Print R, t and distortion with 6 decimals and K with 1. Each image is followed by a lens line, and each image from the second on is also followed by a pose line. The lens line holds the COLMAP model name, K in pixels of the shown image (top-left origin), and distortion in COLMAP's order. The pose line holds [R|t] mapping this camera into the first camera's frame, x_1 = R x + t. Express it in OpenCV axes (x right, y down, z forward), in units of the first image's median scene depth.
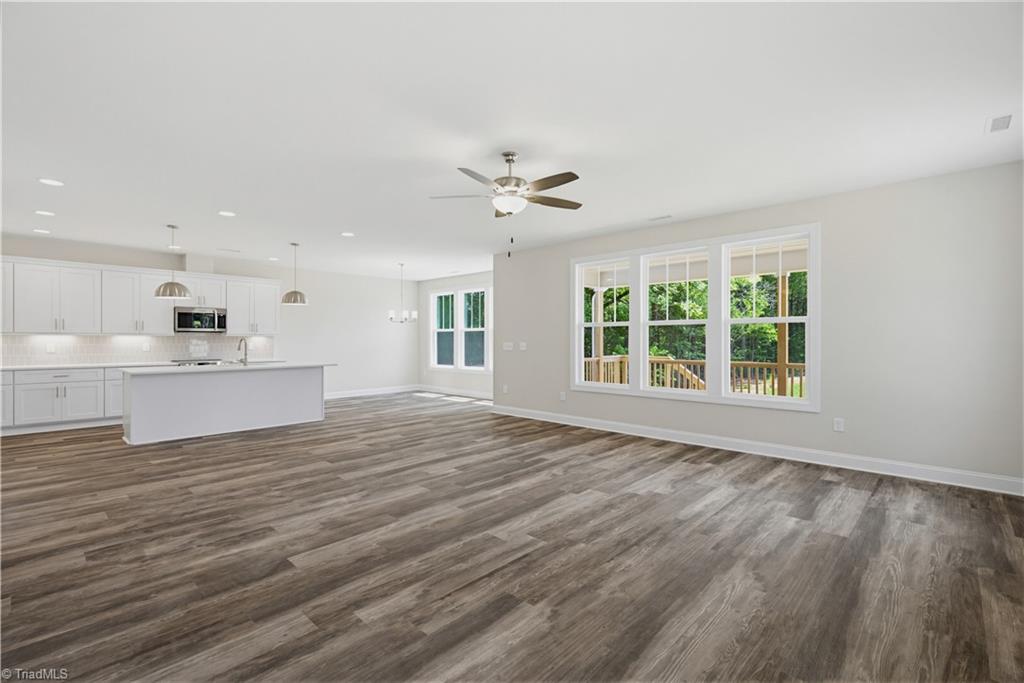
lens RADIAL K [[460.9, 0, 510.7], [0, 460.9, 340.1], [0, 0, 1]] dist [0.004180, -0.000181]
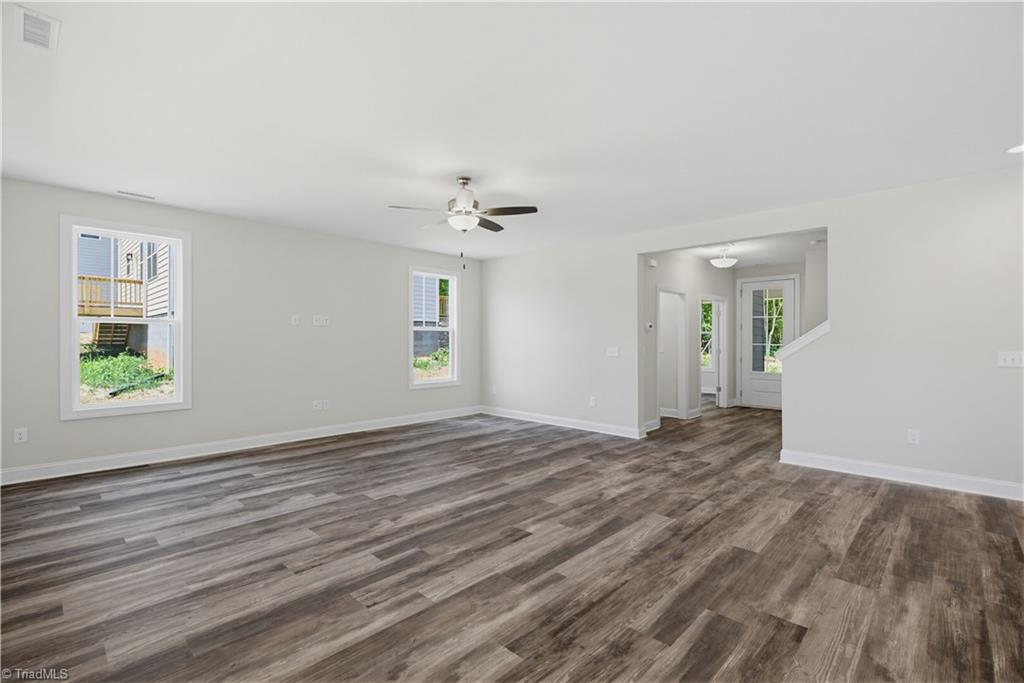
lens RADIAL K [[460.9, 0, 510.7], [0, 460.9, 340.1], [0, 0, 1]] dist [0.004180, -0.000181]
pose [[-0.999990, -0.001491, 0.004277, -0.124666], [-0.001493, 0.999999, -0.000401, -0.006808], [-0.004276, -0.000407, -0.999991, 2.174040]]
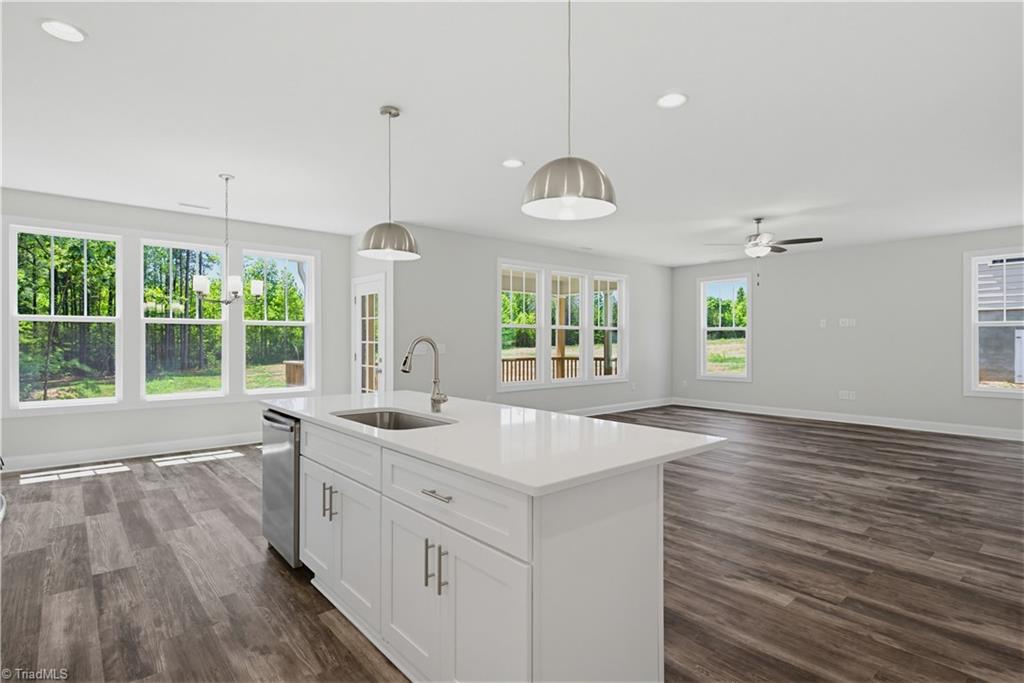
lens RADIAL K [[512.0, 0, 499.3], [0, 512.0, 340.8], [0, 0, 1]] dist [0.002674, -0.007127]
pose [[0.119246, -0.000412, 0.992865, -1.815980], [0.001030, 0.999999, 0.000291, -0.001549], [-0.992864, 0.000988, 0.119246, 1.680938]]
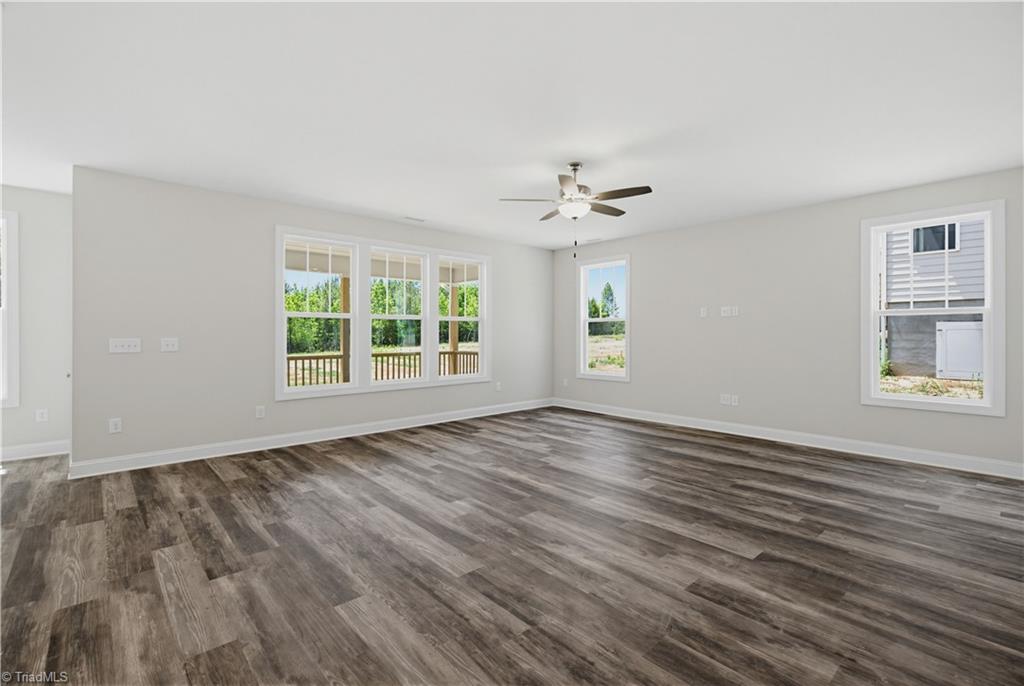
lens RADIAL K [[465.7, 0, 507.1], [0, 465.7, 333.3], [0, 0, 1]] dist [0.002481, 0.000545]
pose [[0.080831, -0.000205, 0.996728, -1.145879], [0.000520, 1.000000, 0.000164, -0.001664], [-0.996728, 0.000505, 0.080832, 1.094355]]
